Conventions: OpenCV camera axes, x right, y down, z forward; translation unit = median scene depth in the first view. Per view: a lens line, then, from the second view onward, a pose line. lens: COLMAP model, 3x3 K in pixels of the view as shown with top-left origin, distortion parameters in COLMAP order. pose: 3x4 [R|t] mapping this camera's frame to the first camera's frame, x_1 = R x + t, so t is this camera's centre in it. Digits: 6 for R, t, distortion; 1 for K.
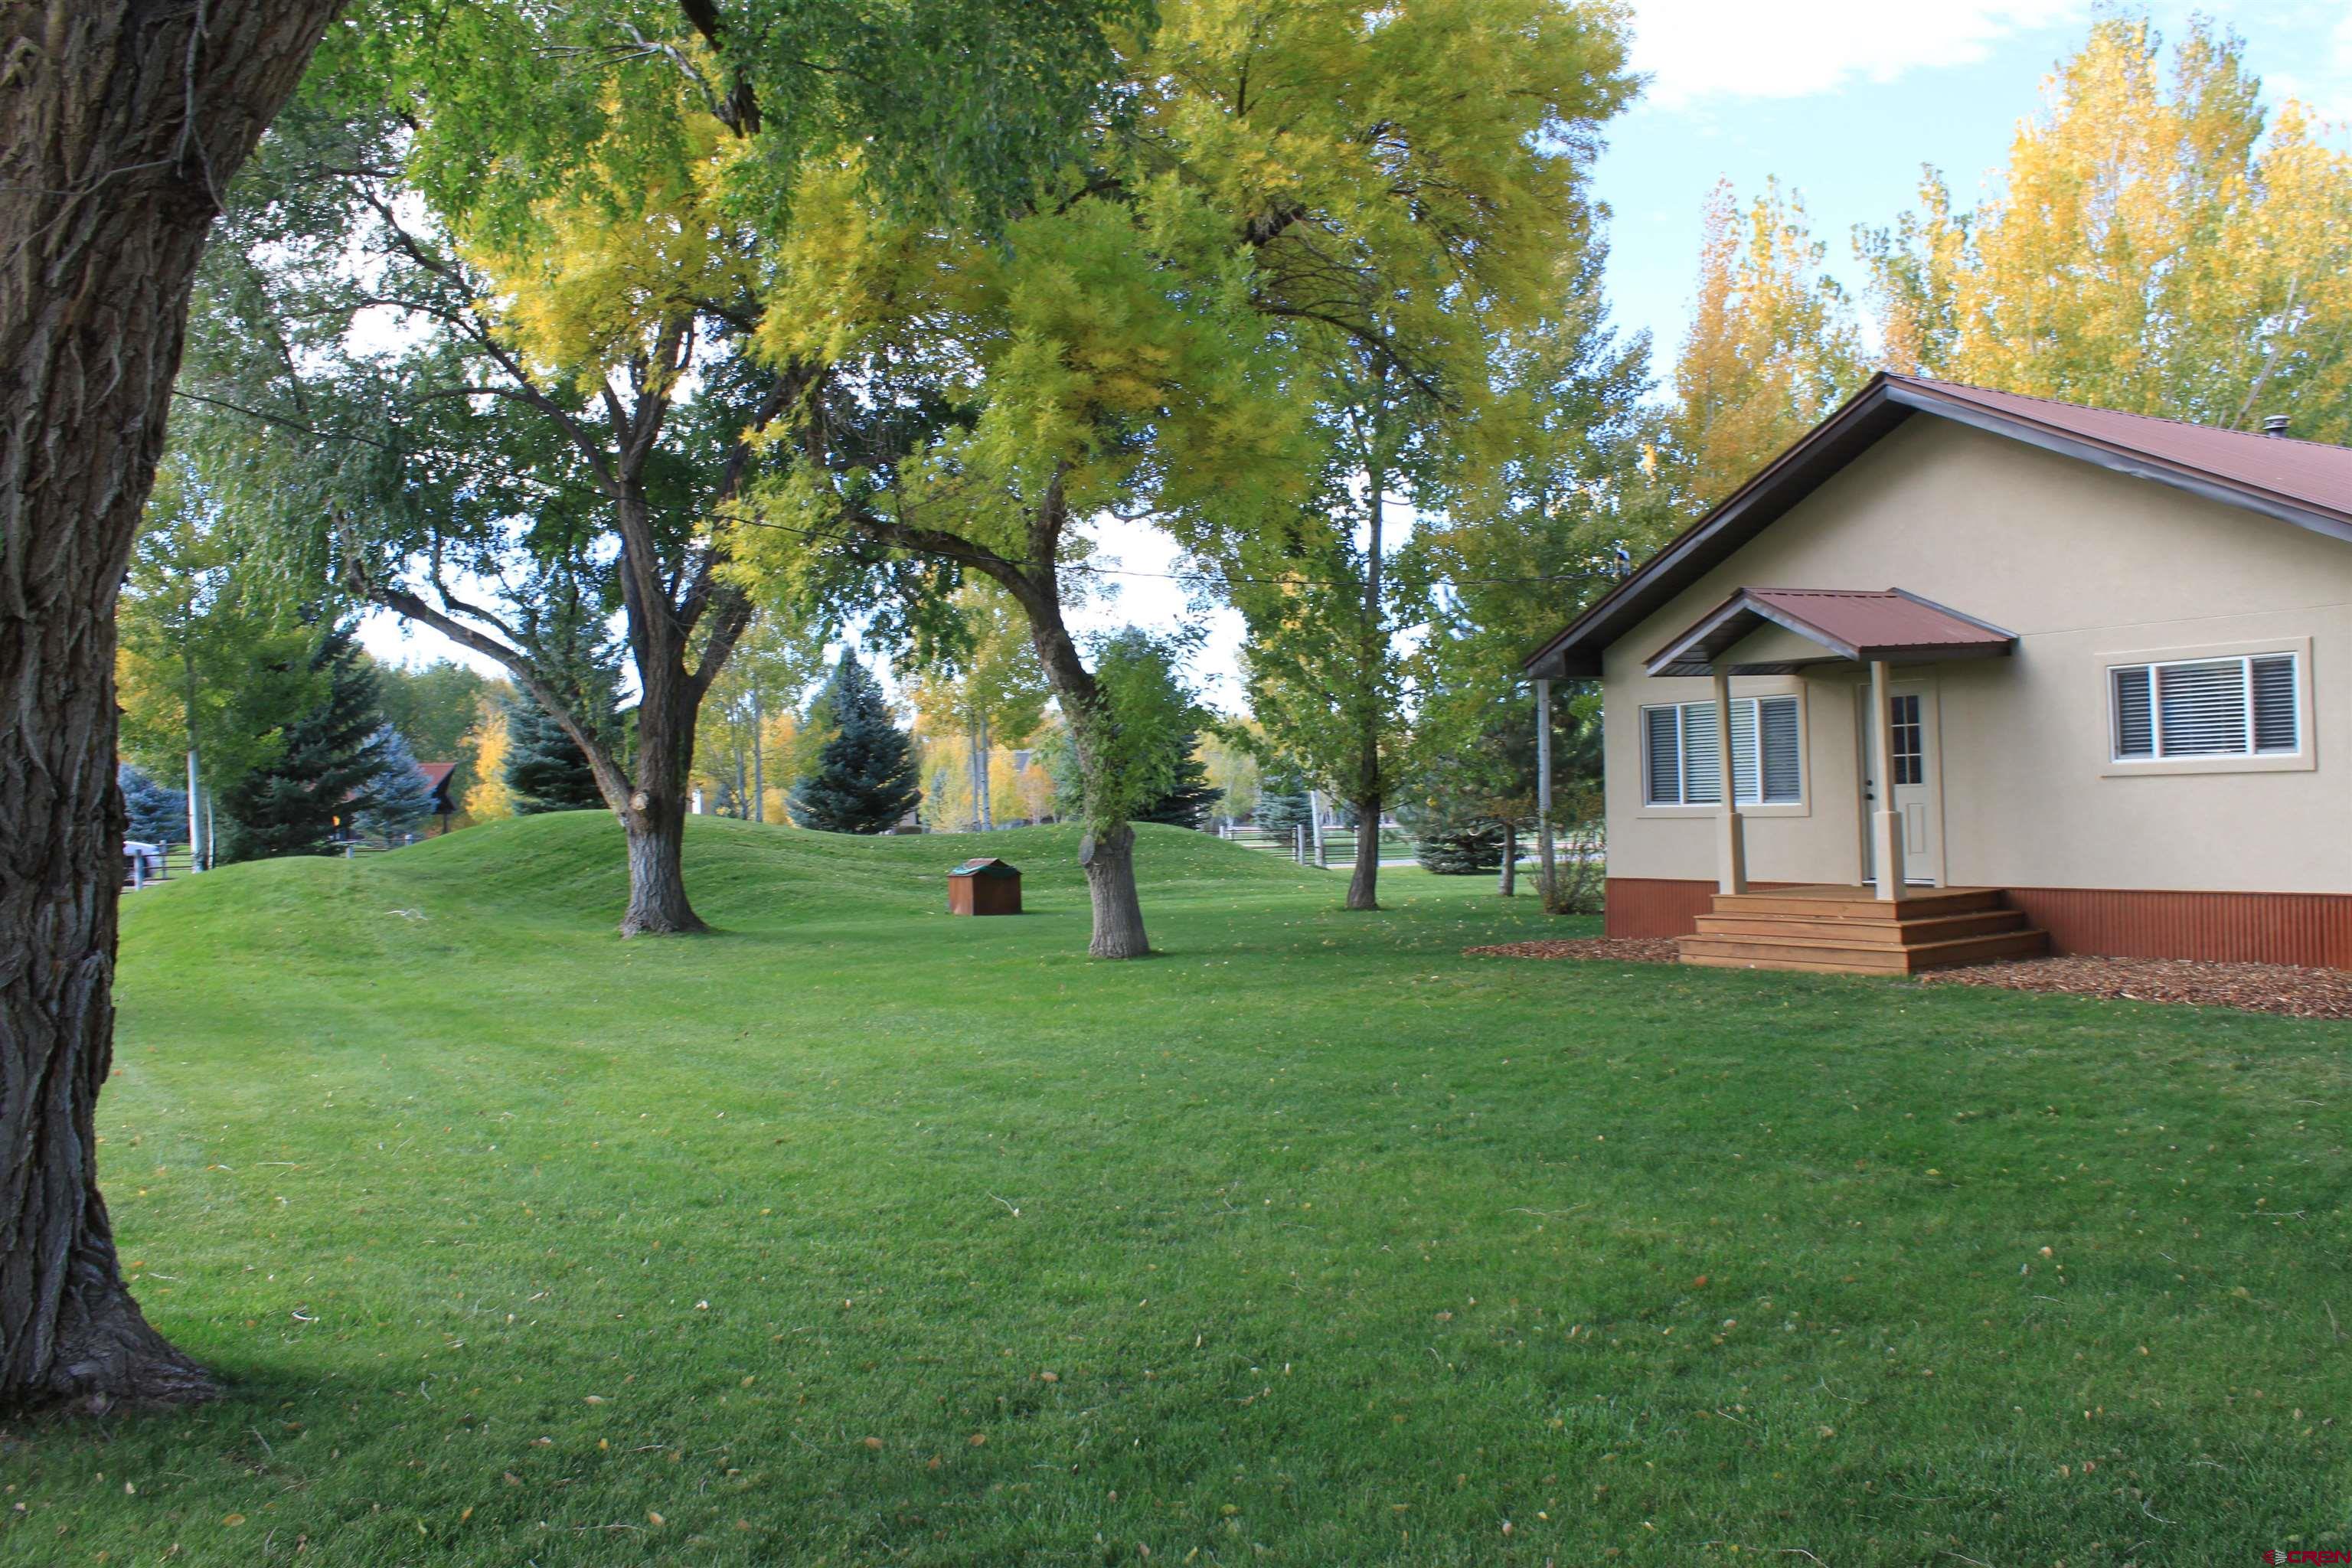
lens RADIAL K [[1954.6, 0, 1187.7], [0, 1954.6, 781.0], [0, 0, 1]] dist [-0.162734, 0.136140]
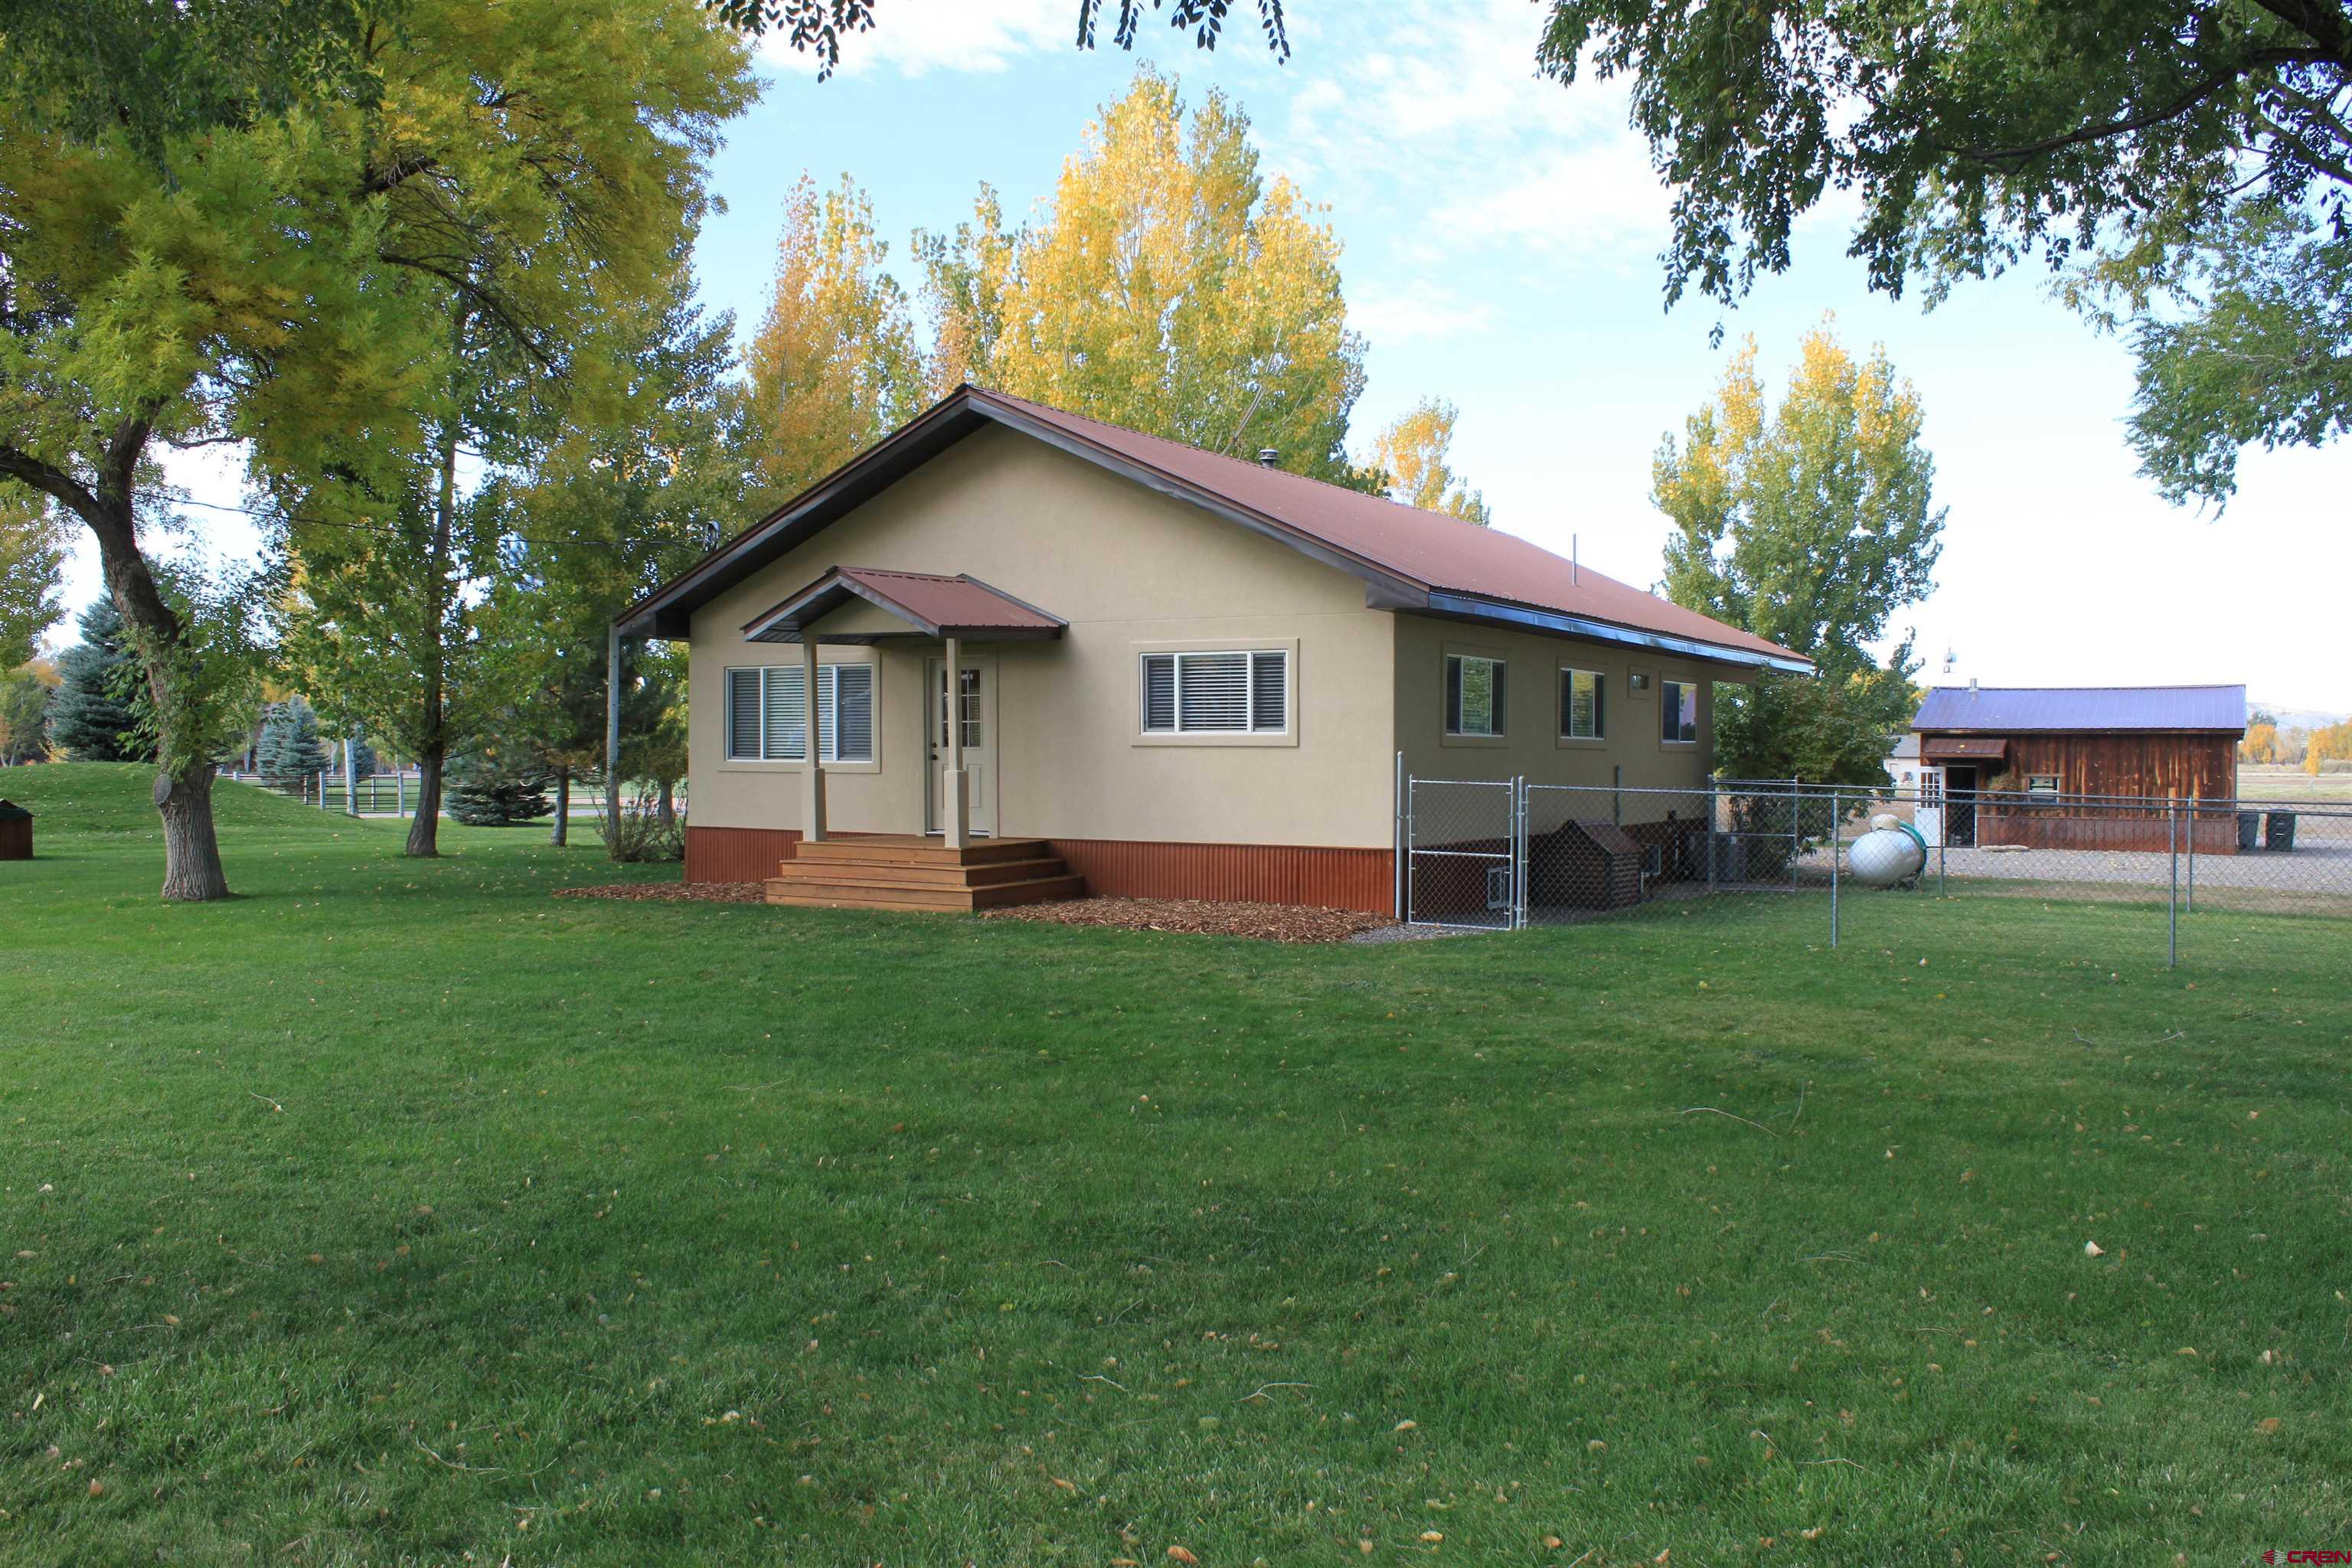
lens RADIAL K [[1954.6, 0, 1174.1], [0, 1954.6, 787.3], [0, 0, 1]] dist [-0.162734, 0.136140]
pose [[0.878057, 0.022674, 0.478018, -0.061739], [-0.034162, 0.999298, 0.015351, 0.002901], [-0.477334, -0.029810, 0.878216, -0.068272]]
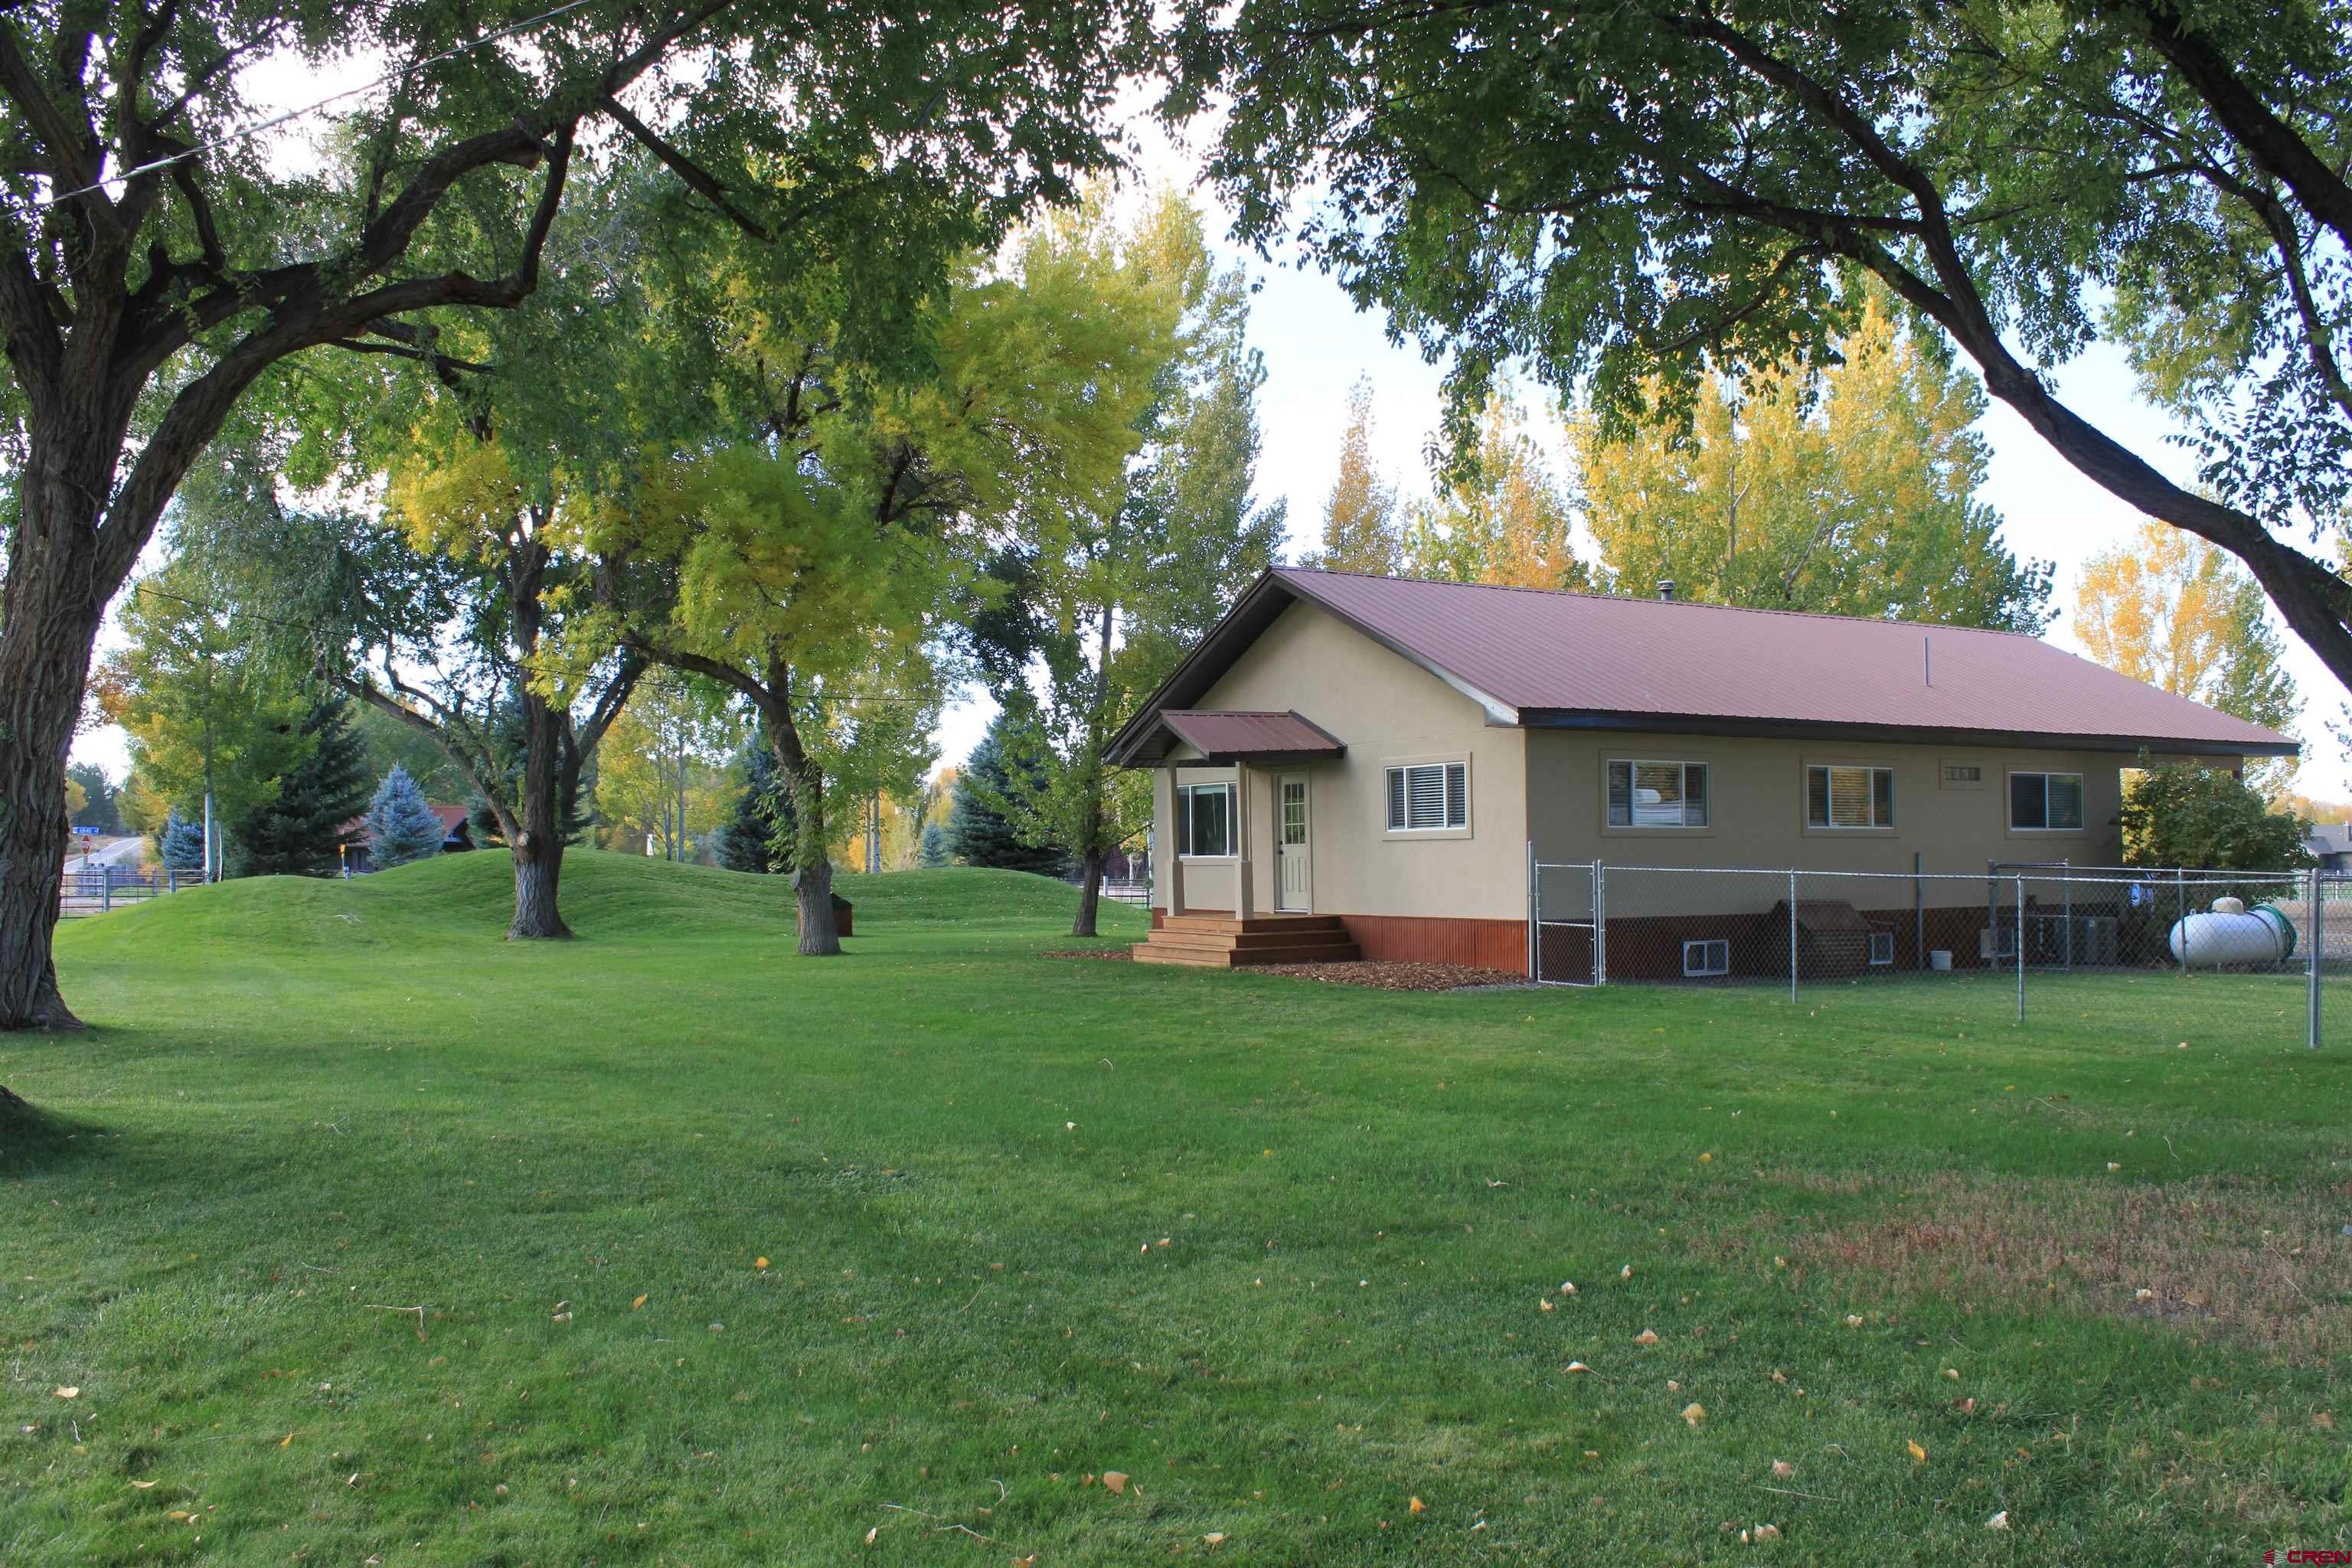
lens RADIAL K [[1954.6, 0, 1190.5], [0, 1954.6, 789.8], [0, 0, 1]] dist [-0.162734, 0.136140]
pose [[0.999248, 0.021088, -0.032541, 0.301411], [-0.021901, 0.999452, -0.024816, -0.001001], [0.032000, 0.025510, 0.999162, -0.437651]]
